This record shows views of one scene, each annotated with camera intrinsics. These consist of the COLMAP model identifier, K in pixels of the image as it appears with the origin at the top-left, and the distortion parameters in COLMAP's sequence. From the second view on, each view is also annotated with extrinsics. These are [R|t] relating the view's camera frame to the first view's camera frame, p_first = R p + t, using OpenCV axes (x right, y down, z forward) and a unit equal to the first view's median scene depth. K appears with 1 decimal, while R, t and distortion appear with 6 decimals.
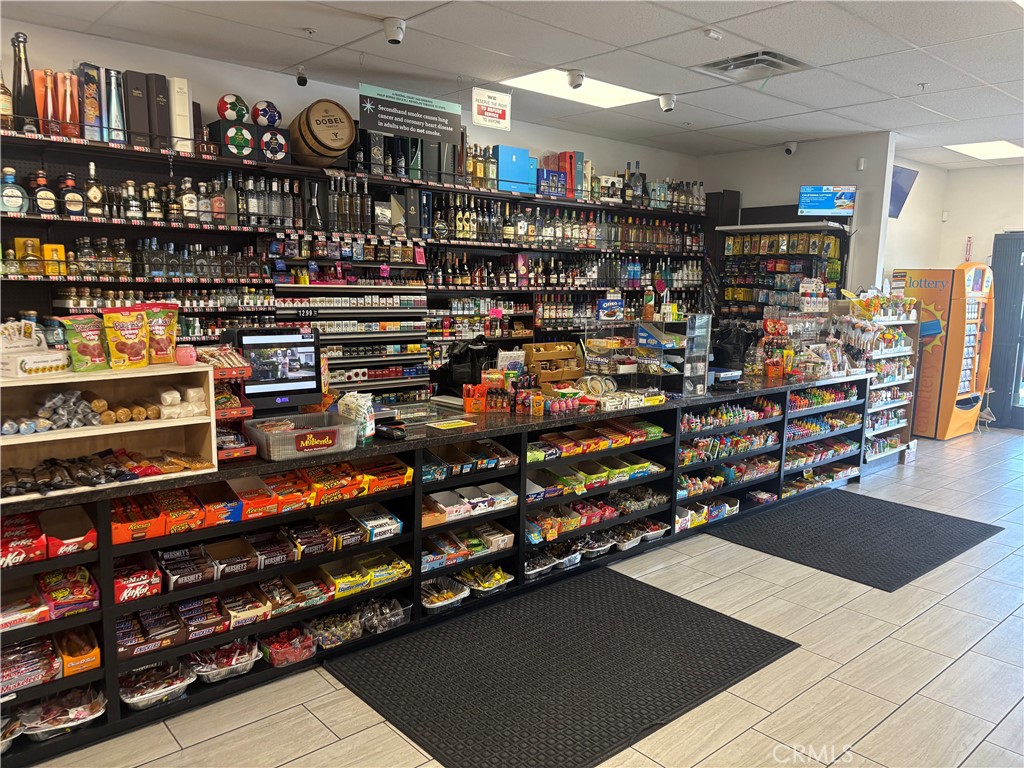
lens RADIAL K [[769.6, 0, 505.6], [0, 769.6, 389.3], [0, 0, 1]] dist [0.060084, -0.076843]
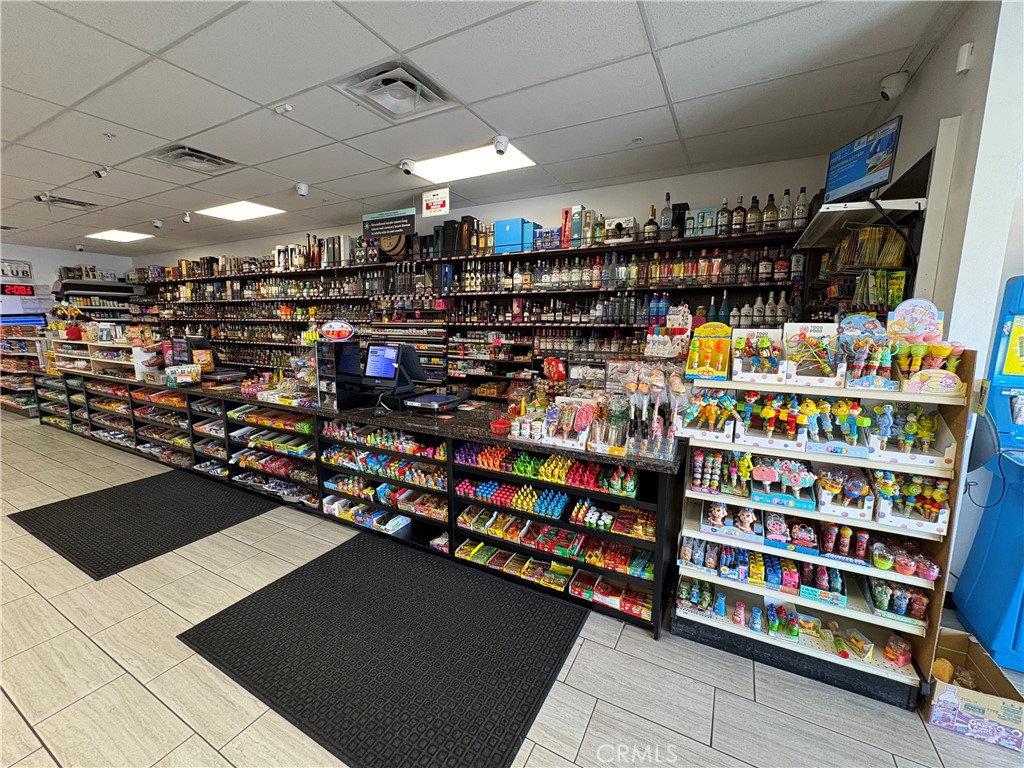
lens RADIAL K [[411.5, 0, 514.5], [0, 411.5, 381.5], [0, 0, 1]] dist [0.002155, 0.000357]
pose [[0.357714, 0.115905, -0.926610, 0.809028], [-0.134014, 0.988368, 0.071894, -0.100723], [0.924165, 0.098461, 0.369086, 0.884684]]
